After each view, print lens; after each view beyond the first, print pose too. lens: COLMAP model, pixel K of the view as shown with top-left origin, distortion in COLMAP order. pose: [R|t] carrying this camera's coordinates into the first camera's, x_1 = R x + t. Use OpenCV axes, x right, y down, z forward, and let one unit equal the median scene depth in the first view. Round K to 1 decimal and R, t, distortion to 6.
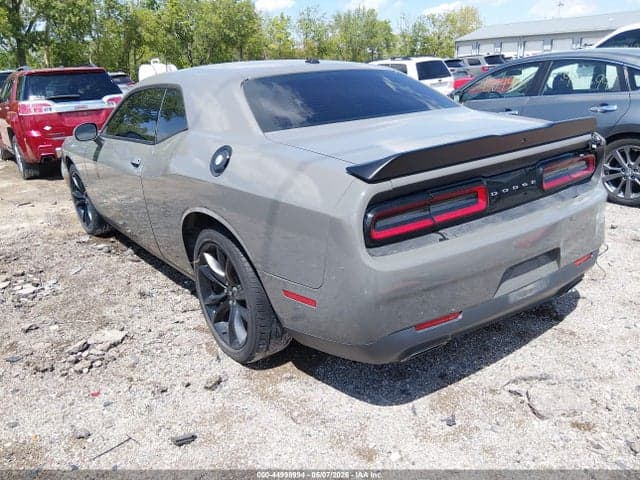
lens RADIAL K [[480.7, 0, 320.0], [0, 480.7, 240.0], [0, 0, 1]] dist [0.029264, -0.057944]
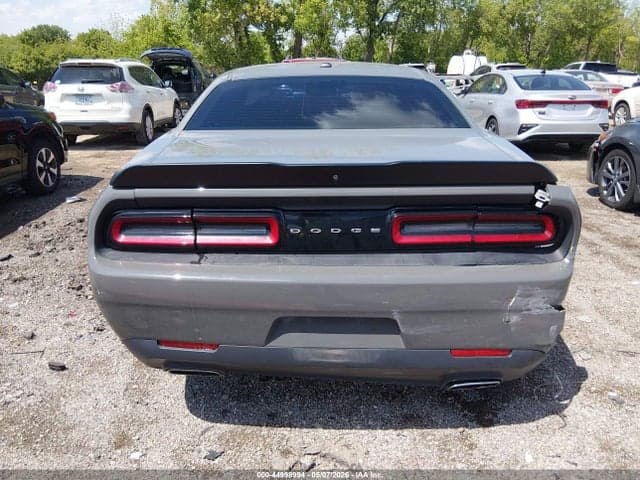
lens RADIAL K [[480.7, 0, 320.0], [0, 480.7, 240.0], [0, 0, 1]] dist [0.029264, -0.057944]
pose [[0.812586, 0.235616, -0.533094, 0.739442], [-0.226878, 0.970375, 0.083058, -0.138985], [0.536871, 0.053456, 0.841969, 0.260325]]
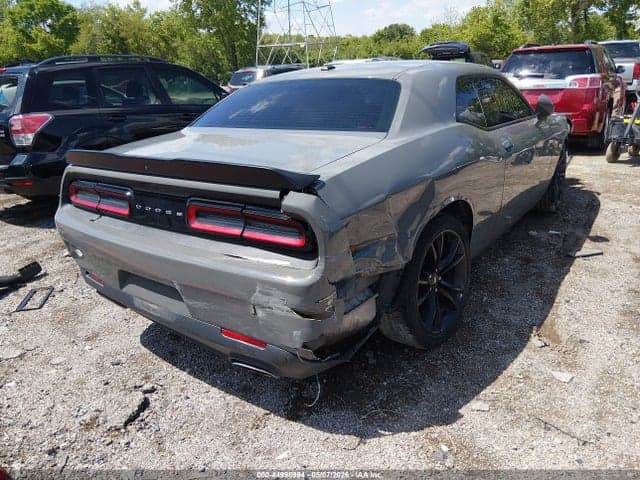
lens RADIAL K [[495.9, 0, 333.5], [0, 495.9, 237.5], [0, 0, 1]] dist [-0.010156, -0.010784]
pose [[0.320042, 0.334089, -0.886542, 1.345011], [-0.281004, 0.927126, 0.247940, -0.383234], [0.904771, 0.169771, 0.390600, 0.835756]]
